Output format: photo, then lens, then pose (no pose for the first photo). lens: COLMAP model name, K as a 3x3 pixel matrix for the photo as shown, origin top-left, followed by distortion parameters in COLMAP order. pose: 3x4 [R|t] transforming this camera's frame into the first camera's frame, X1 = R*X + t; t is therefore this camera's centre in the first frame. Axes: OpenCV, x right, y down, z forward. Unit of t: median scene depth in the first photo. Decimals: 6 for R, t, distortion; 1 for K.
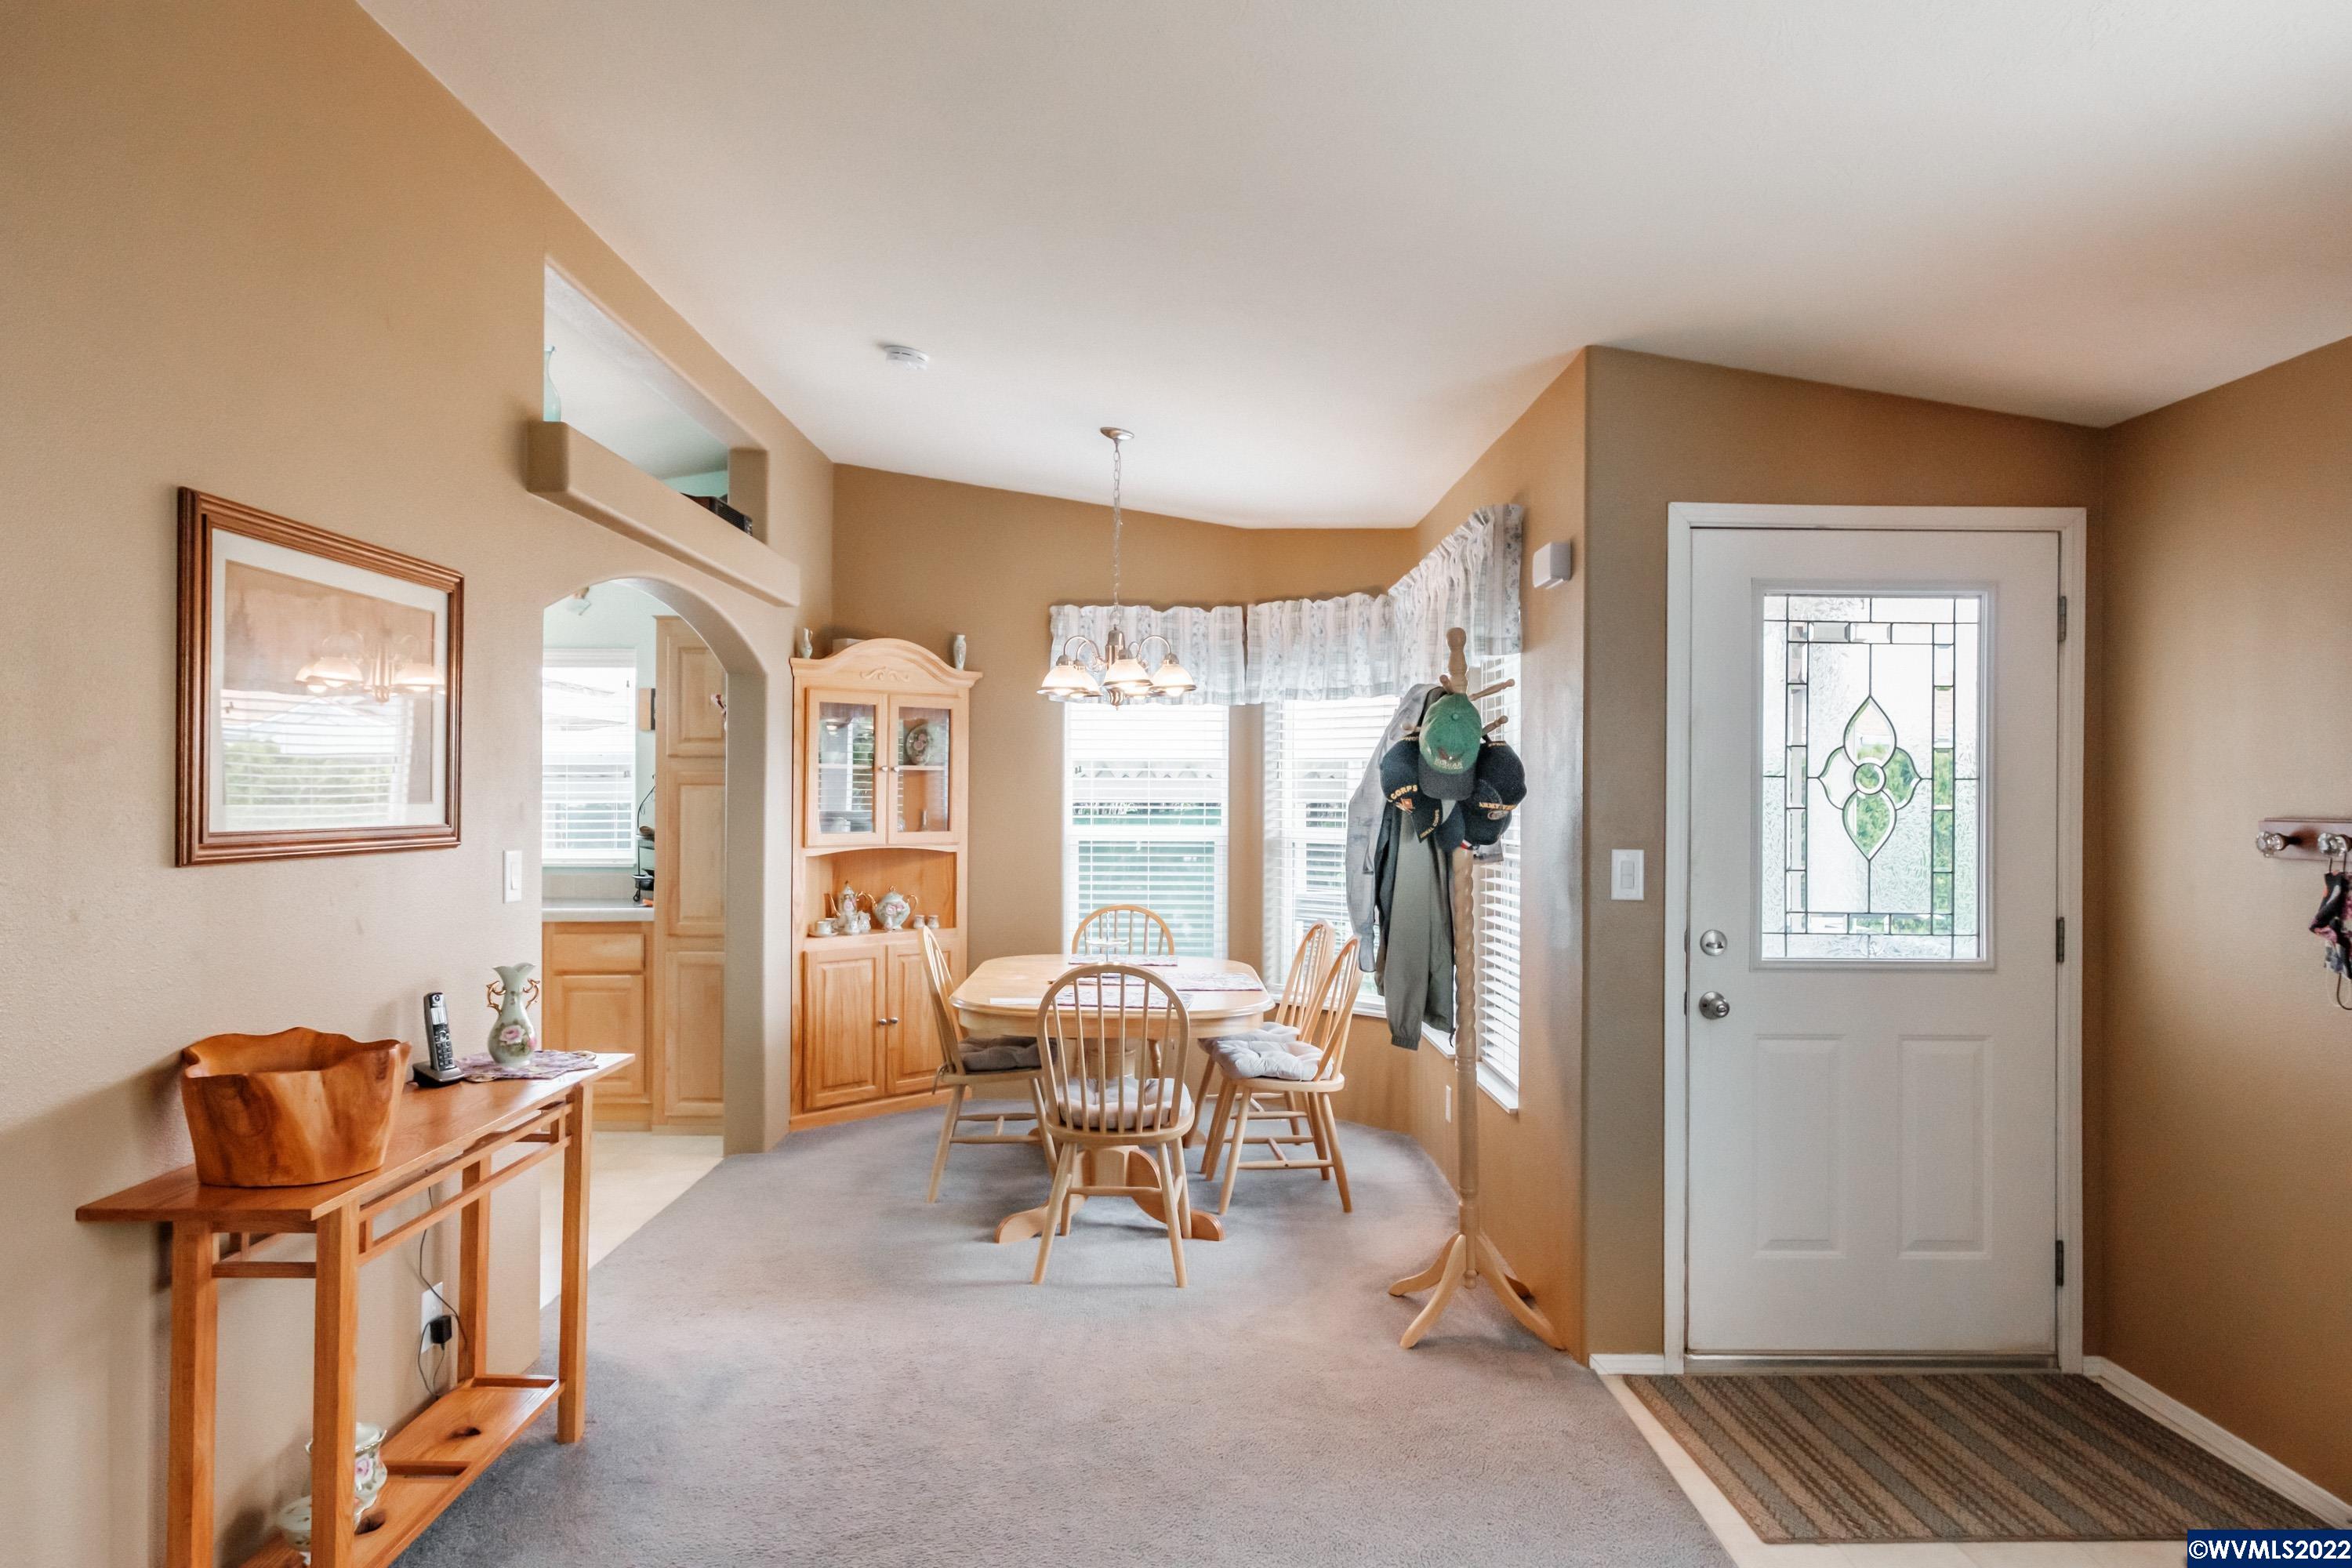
lens RADIAL K [[1468.3, 0, 1179.4], [0, 1468.3, 788.2], [0, 0, 1]] dist [0.004412, 0.005060]
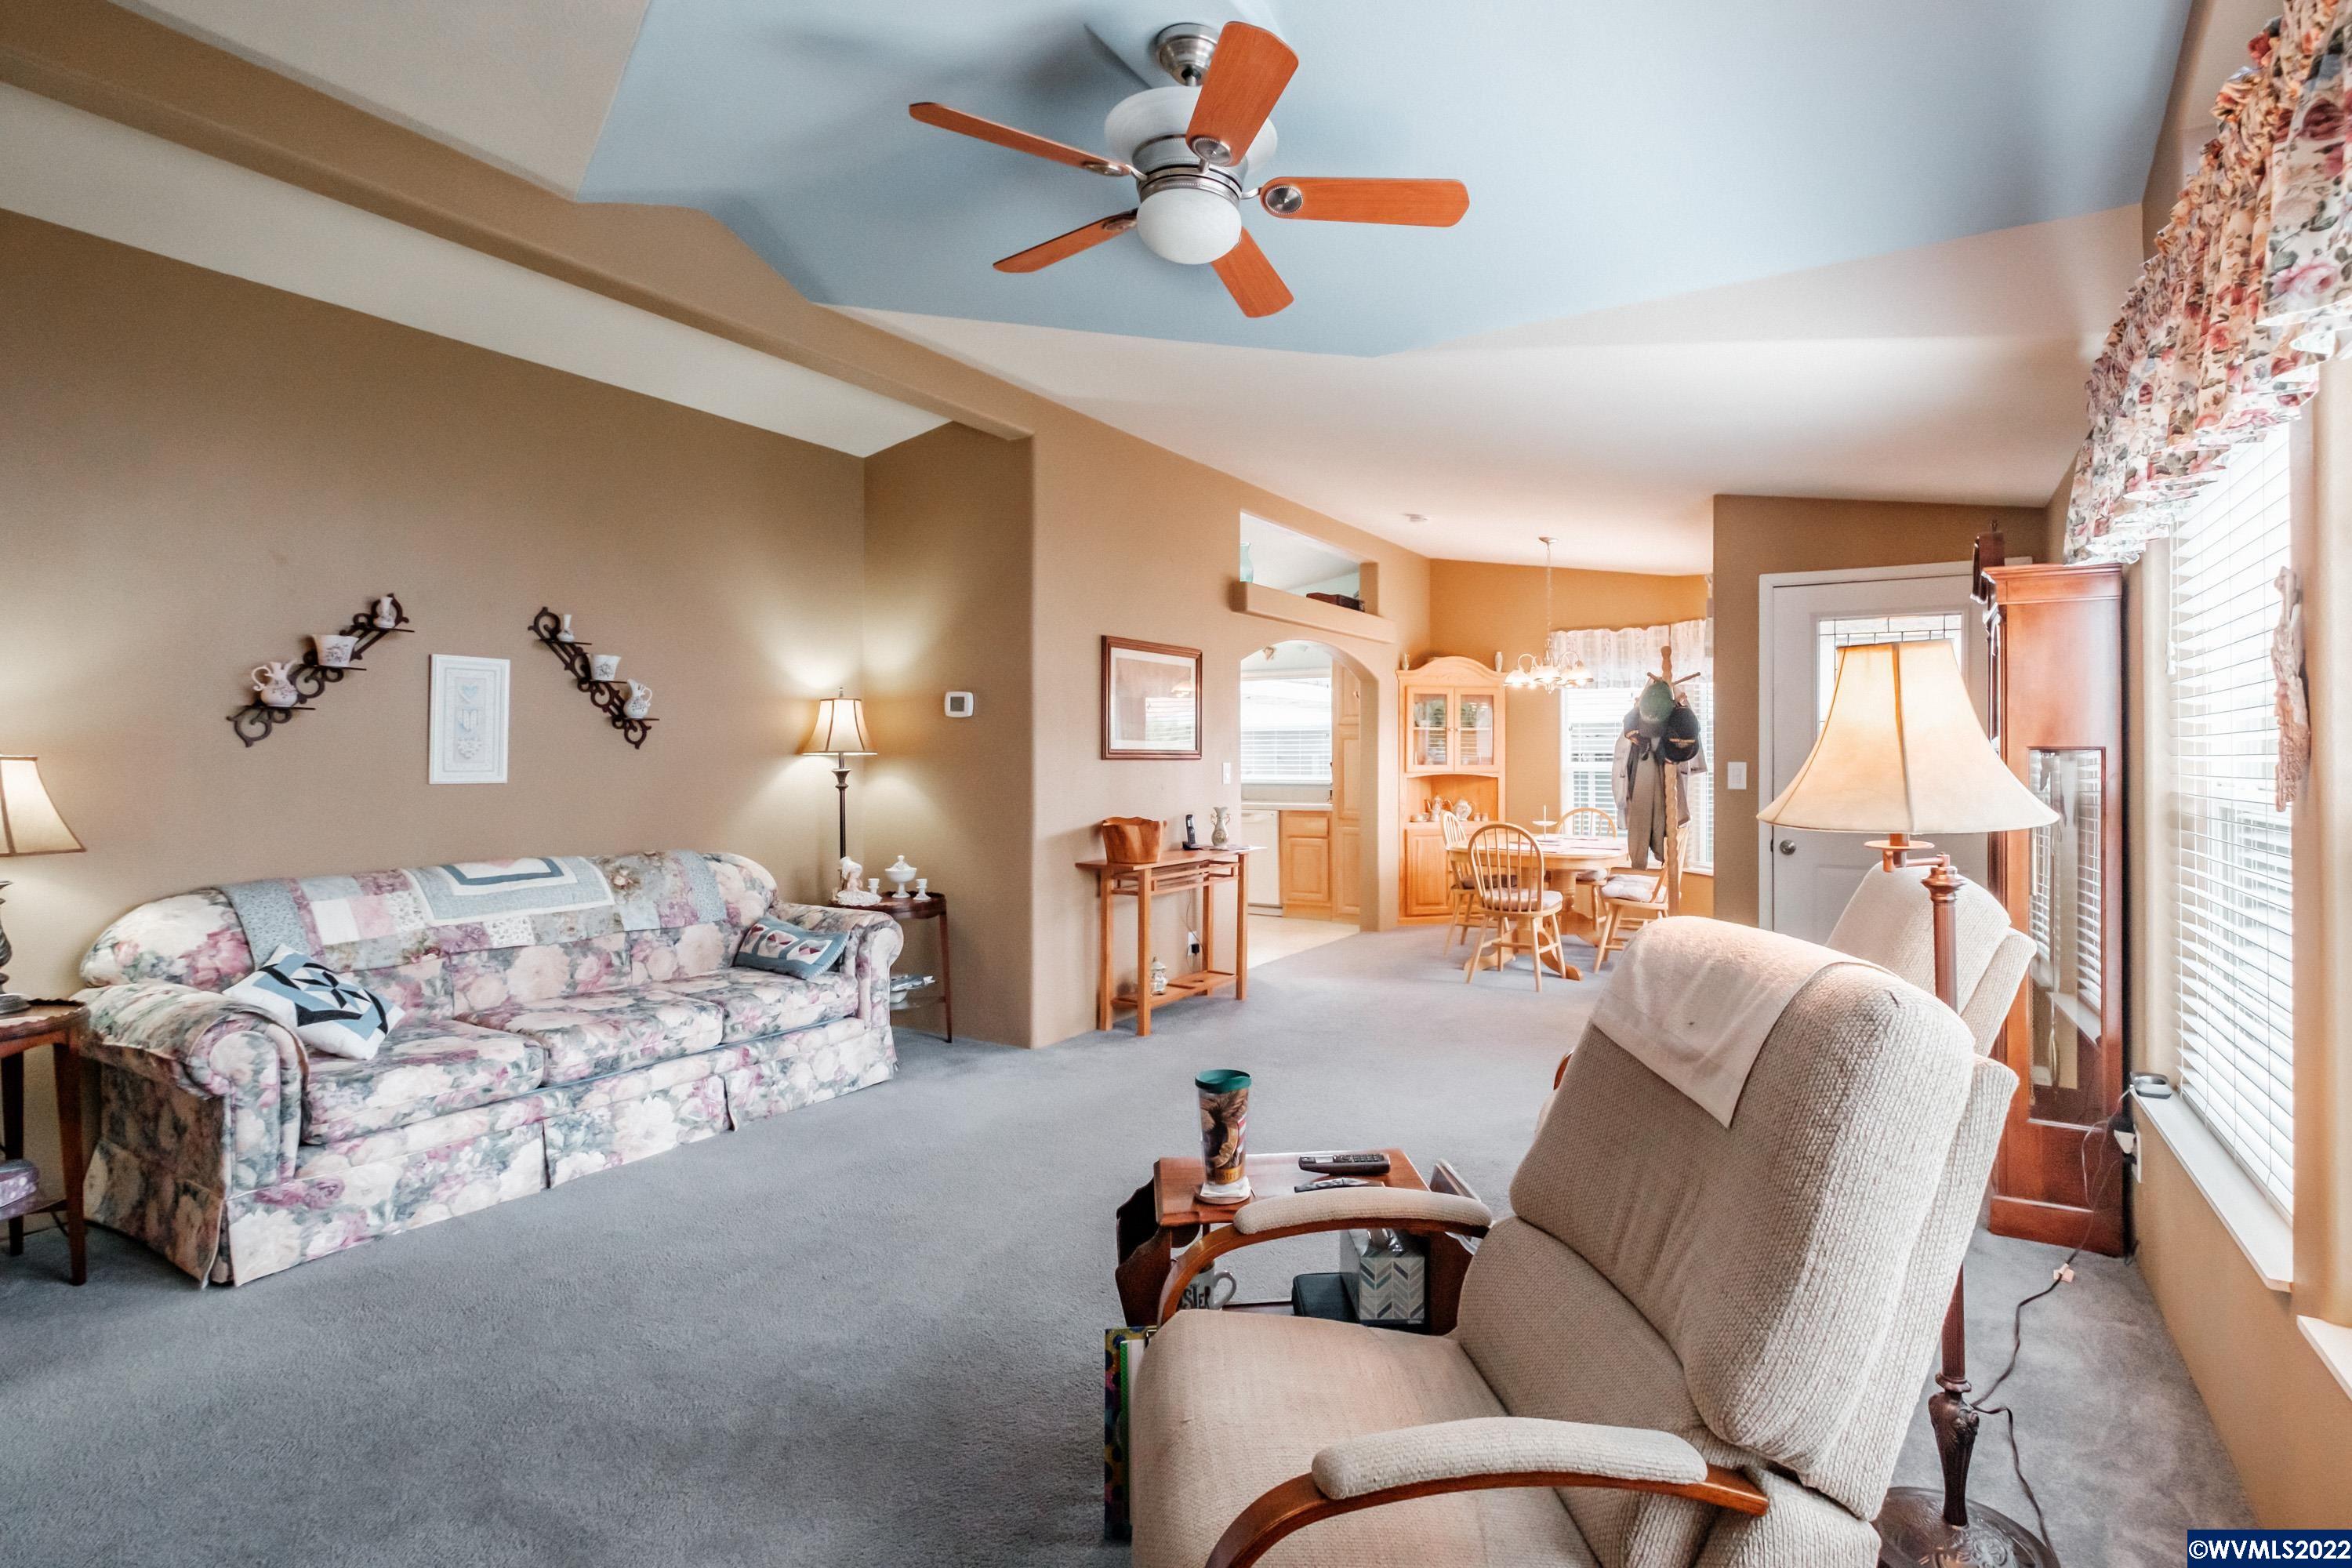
lens RADIAL K [[1164.4, 0, 1197.1], [0, 1164.4, 759.1], [0, 0, 1]] dist [-0.000796, 0.000133]
pose [[0.837016, -0.001851, -0.547175, 0.325947], [0.003524, 0.999992, 0.002007, 0.019455], [0.547166, -0.003608, 0.837016, -0.369312]]
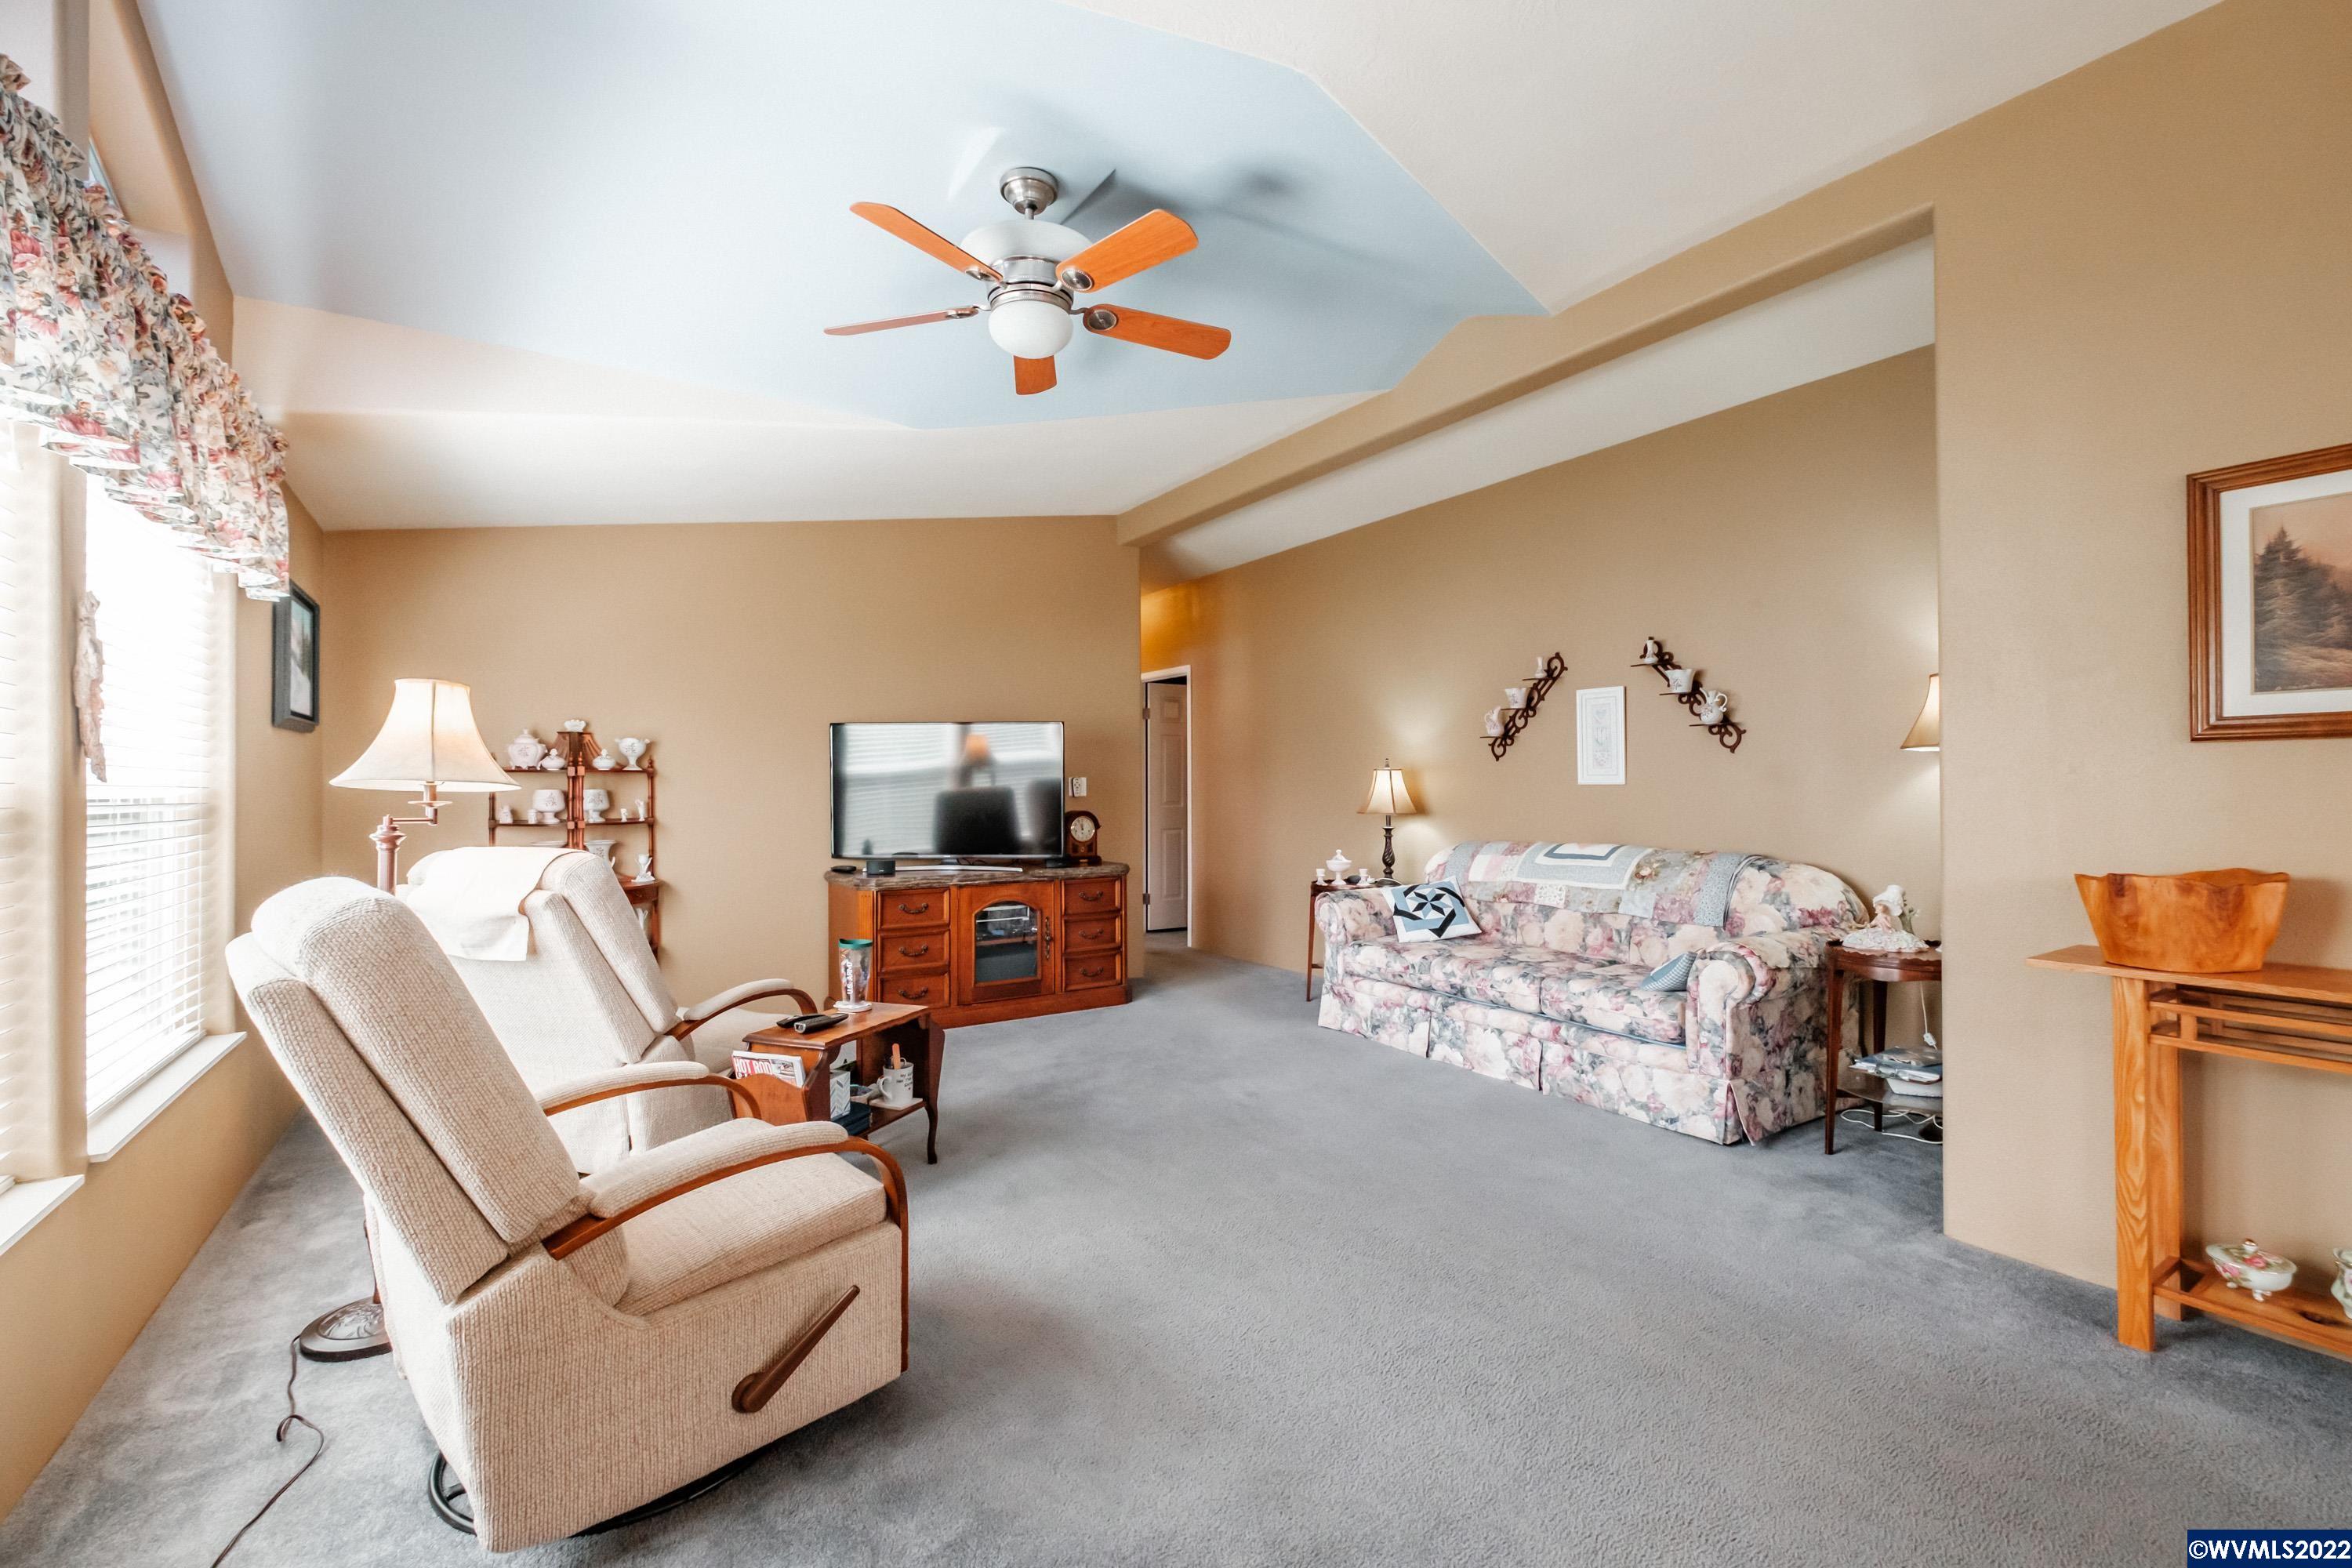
lens RADIAL K [[975.4, 0, 1182.4], [0, 975.4, 782.3], [0, 0, 1]] dist [0.001214, 0.000117]
pose [[-0.848250, -0.001230, -0.529594, 0.261837], [0.004030, 0.999953, -0.008777, 0.039146], [0.529580, -0.009579, -0.848206, 0.519118]]
